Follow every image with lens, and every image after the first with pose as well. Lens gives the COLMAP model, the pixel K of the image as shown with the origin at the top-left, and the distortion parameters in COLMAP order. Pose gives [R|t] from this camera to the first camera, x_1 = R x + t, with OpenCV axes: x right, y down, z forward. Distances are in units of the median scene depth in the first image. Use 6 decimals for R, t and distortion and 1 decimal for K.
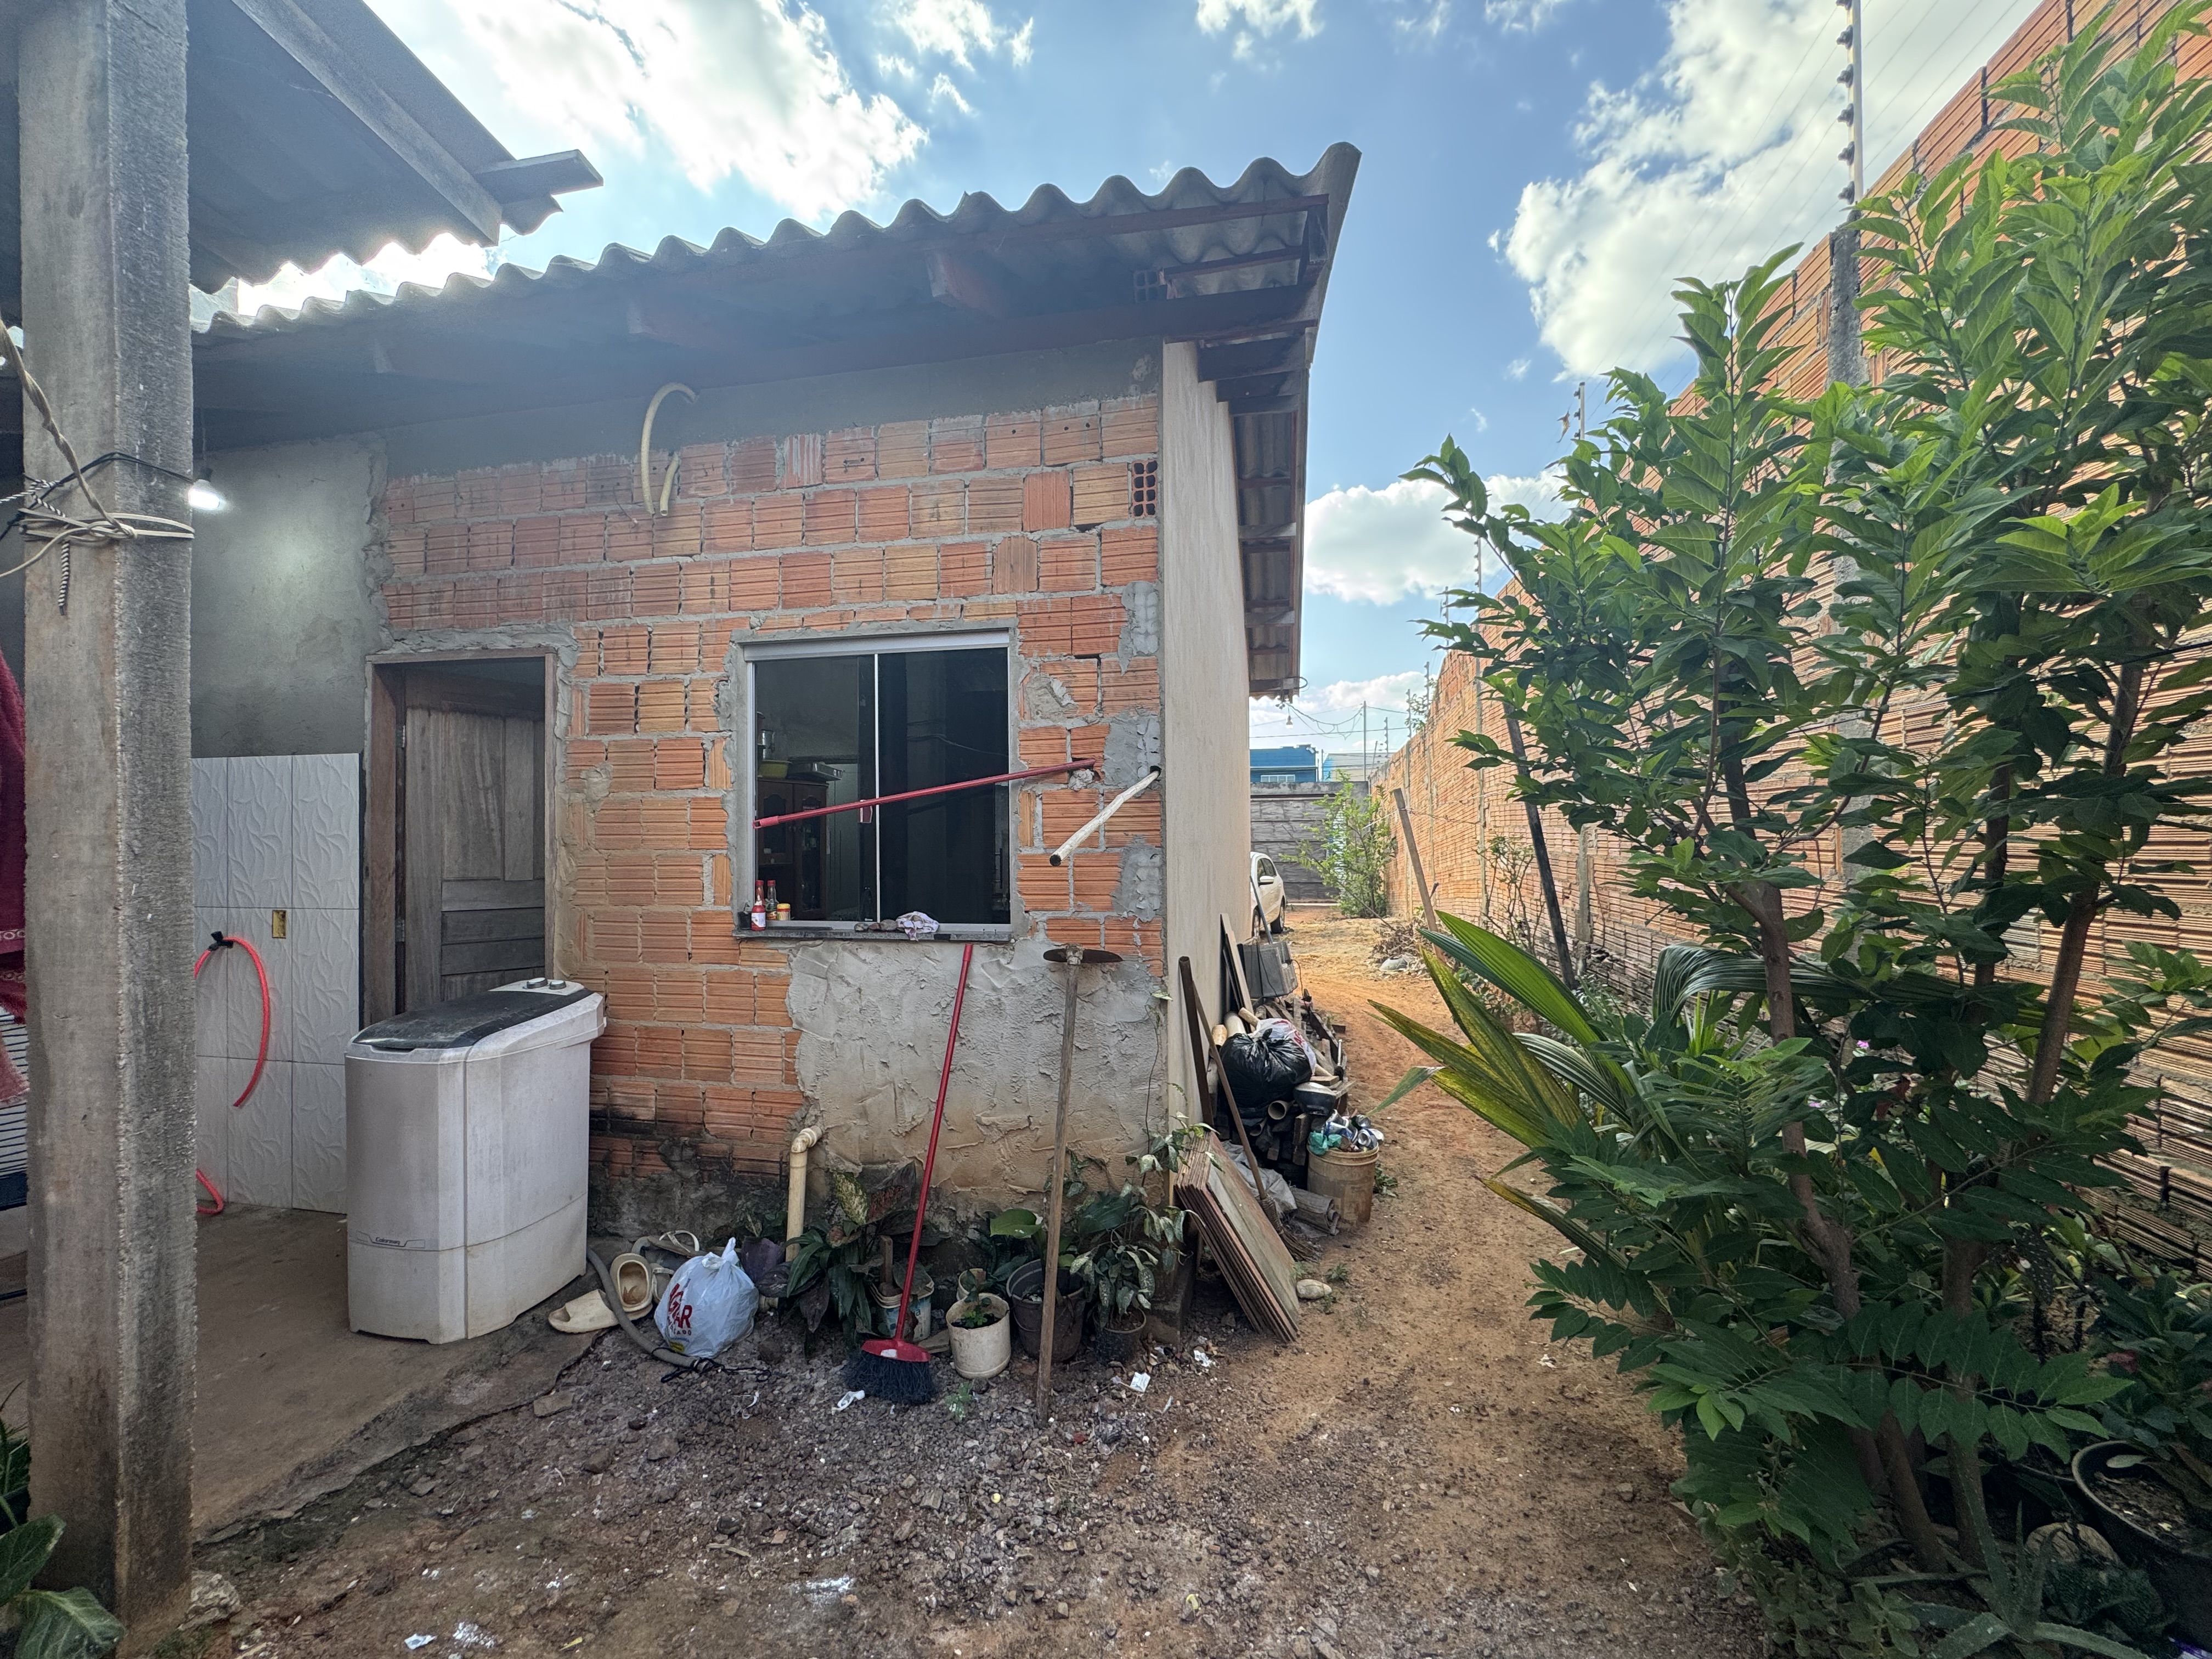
lens RADIAL K [[889.5, 0, 1108.5], [0, 889.5, 828.6], [0, 0, 1]] dist [-0.004645, 0.000580]
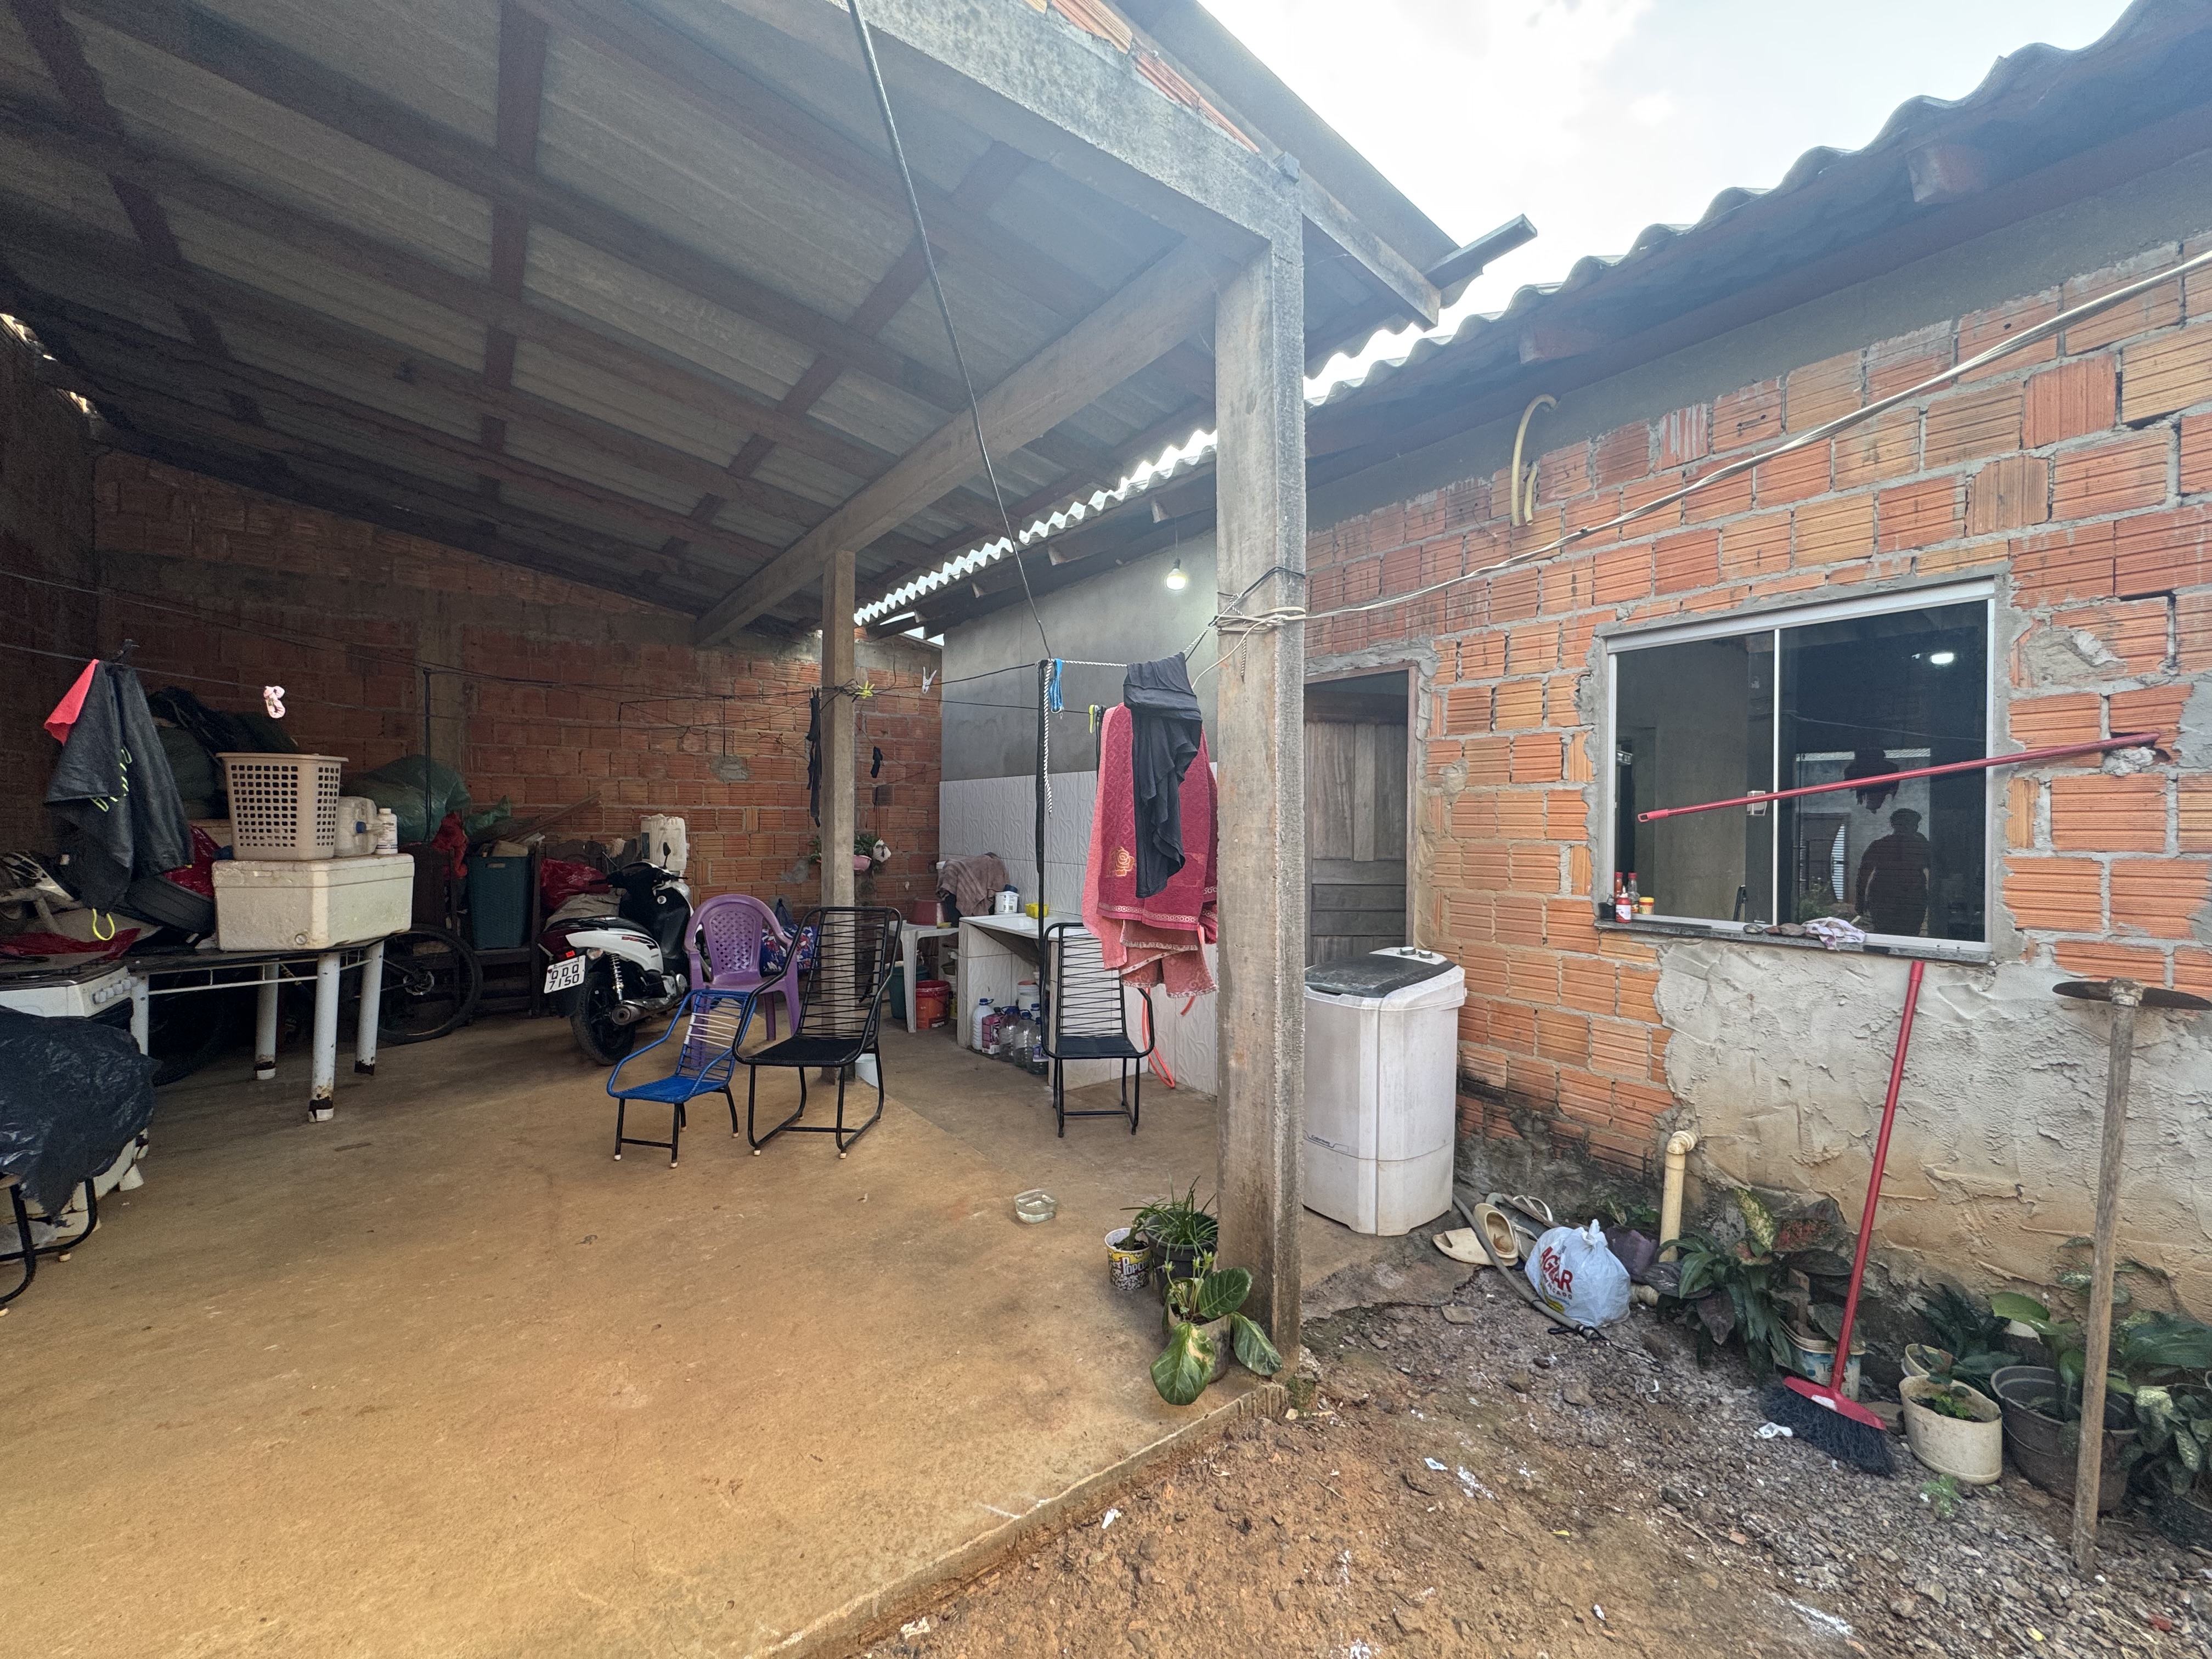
lens RADIAL K [[889.5, 0, 1106.5], [0, 889.5, 828.9], [0, 0, 1]] dist [-0.004645, 0.000580]
pose [[0.735262, 0.016639, -0.677578, -0.158032], [-0.004130, 0.999790, 0.020069, -0.009311], [0.677770, -0.011958, 0.735177, -0.137513]]
